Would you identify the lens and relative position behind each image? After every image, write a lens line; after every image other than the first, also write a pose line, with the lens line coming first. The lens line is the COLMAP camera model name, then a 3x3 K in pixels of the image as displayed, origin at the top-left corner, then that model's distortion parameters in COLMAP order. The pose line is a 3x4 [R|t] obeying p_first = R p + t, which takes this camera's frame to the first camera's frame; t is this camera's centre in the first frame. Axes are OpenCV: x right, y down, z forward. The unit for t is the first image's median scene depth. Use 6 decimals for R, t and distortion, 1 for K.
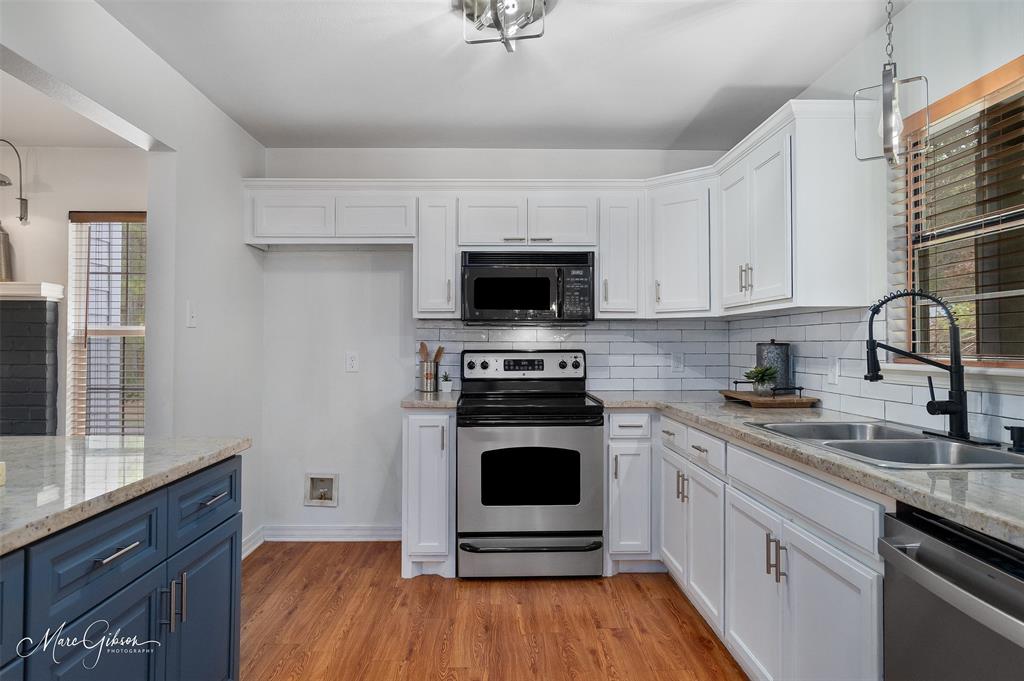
lens RADIAL K [[615.0, 0, 510.1], [0, 615.0, 332.2], [0, 0, 1]] dist [-0.029205, 0.018217]
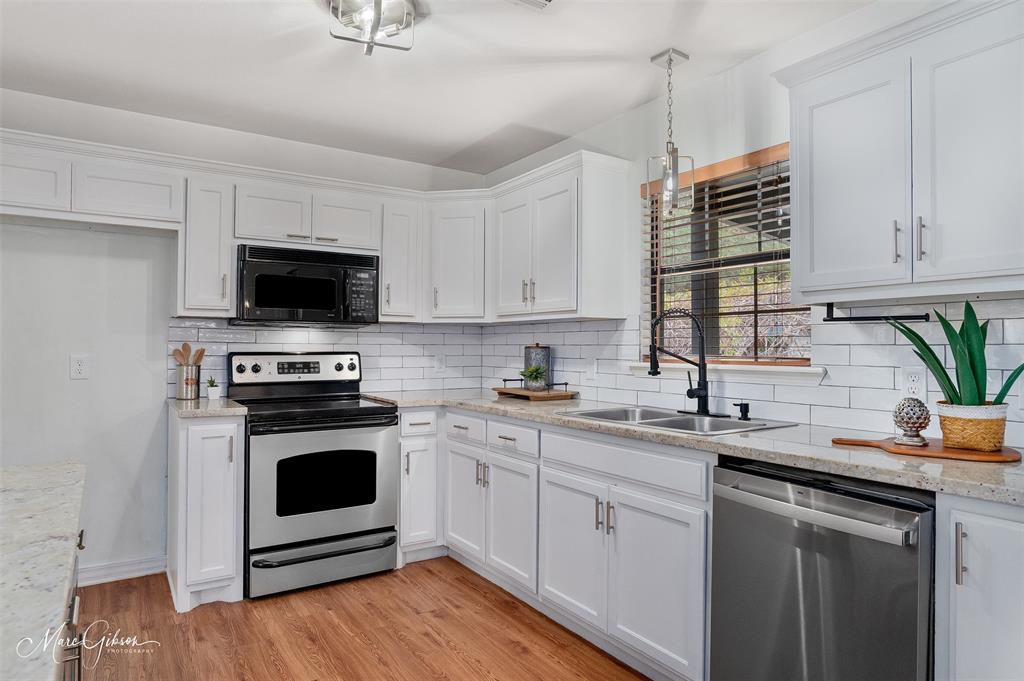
lens RADIAL K [[615.0, 0, 516.7], [0, 615.0, 339.3], [0, 0, 1]] dist [-0.029205, 0.018217]
pose [[0.844499, 0.011657, 0.535430, -0.236822], [-0.016105, 0.999864, 0.003632, 0.000037], [-0.535314, -0.011690, 0.844572, 0.012828]]
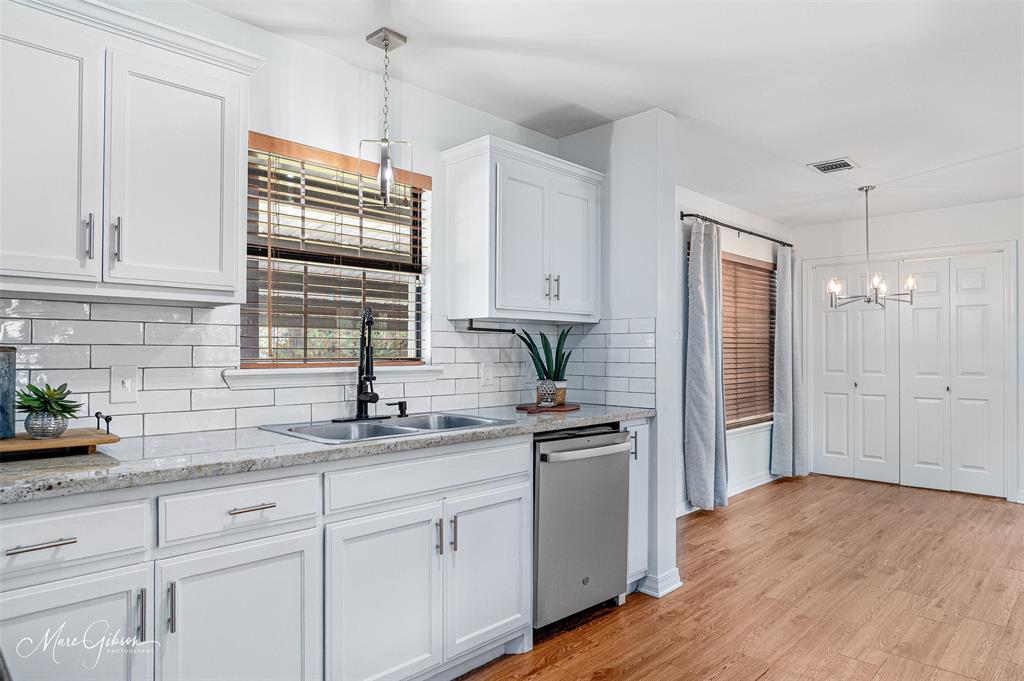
lens RADIAL K [[615.0, 0, 516.7], [0, 615.0, 344.7], [0, 0, 1]] dist [-0.029205, 0.018217]
pose [[-0.698584, 0.004120, 0.715516, -0.288071], [-0.018609, 0.999541, -0.023924, 0.019460], [-0.715286, -0.030028, -0.698187, 1.008265]]
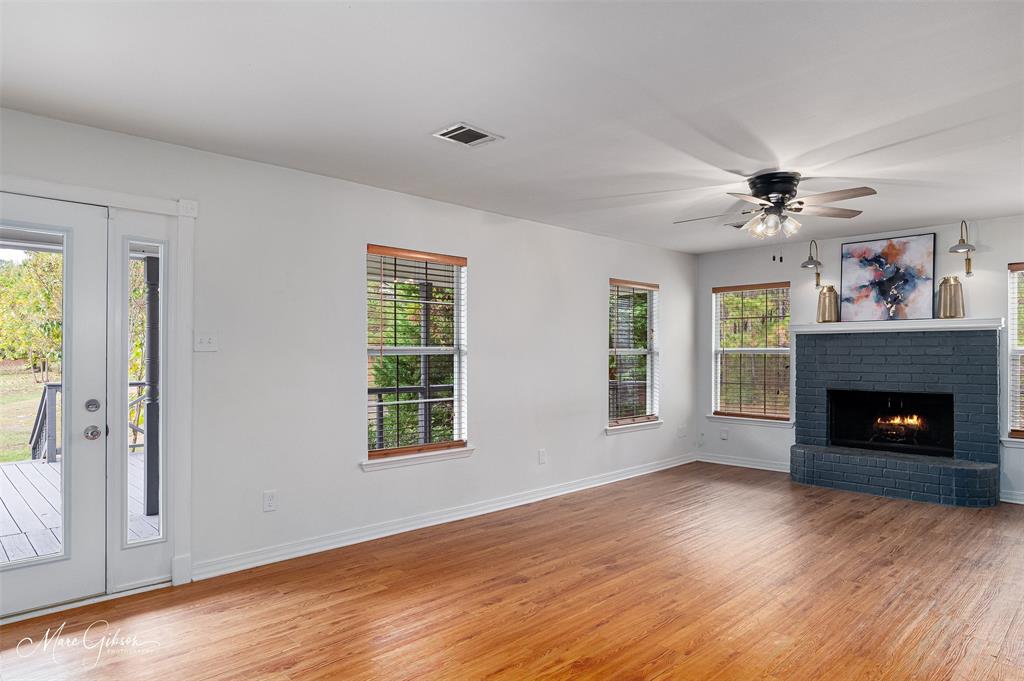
lens RADIAL K [[615.0, 0, 508.1], [0, 615.0, 347.6], [0, 0, 1]] dist [-0.029205, 0.018217]
pose [[0.678527, -0.011031, -0.734493, -0.592192], [0.020493, 0.999782, 0.003916, -0.045841], [0.734290, -0.017709, 0.678605, -0.944340]]
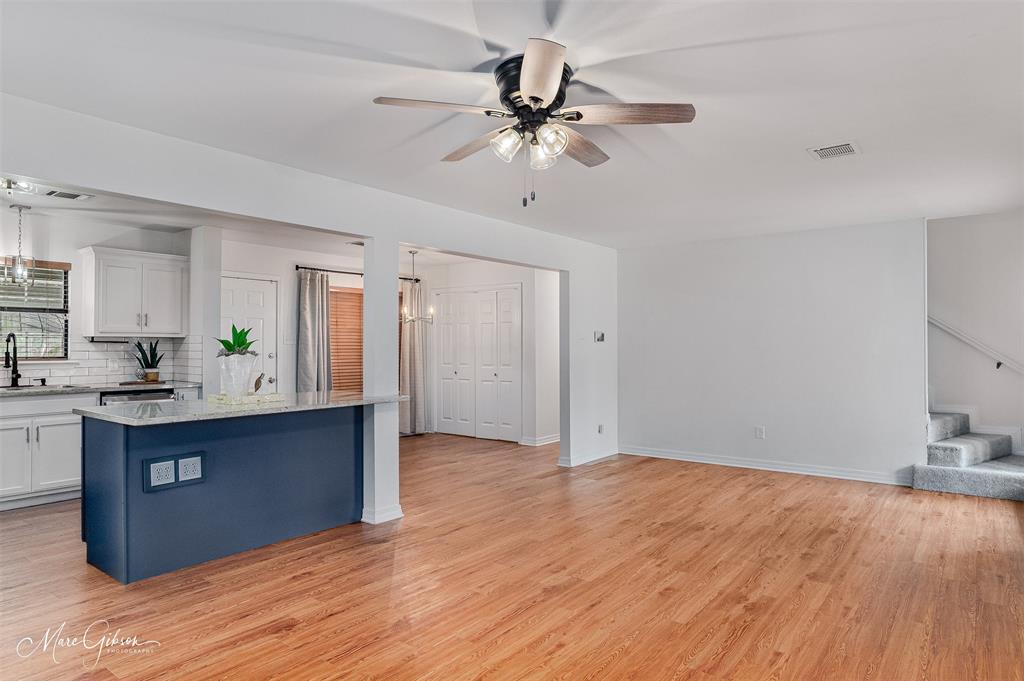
lens RADIAL K [[615.0, 0, 503.2], [0, 615.0, 339.5], [0, 0, 1]] dist [-0.029205, 0.018217]
pose [[-0.769329, 0.004880, 0.638835, -1.664988], [-0.015554, 0.999531, -0.026367, -0.003922], [-0.638664, -0.030221, -0.768892, 1.017975]]
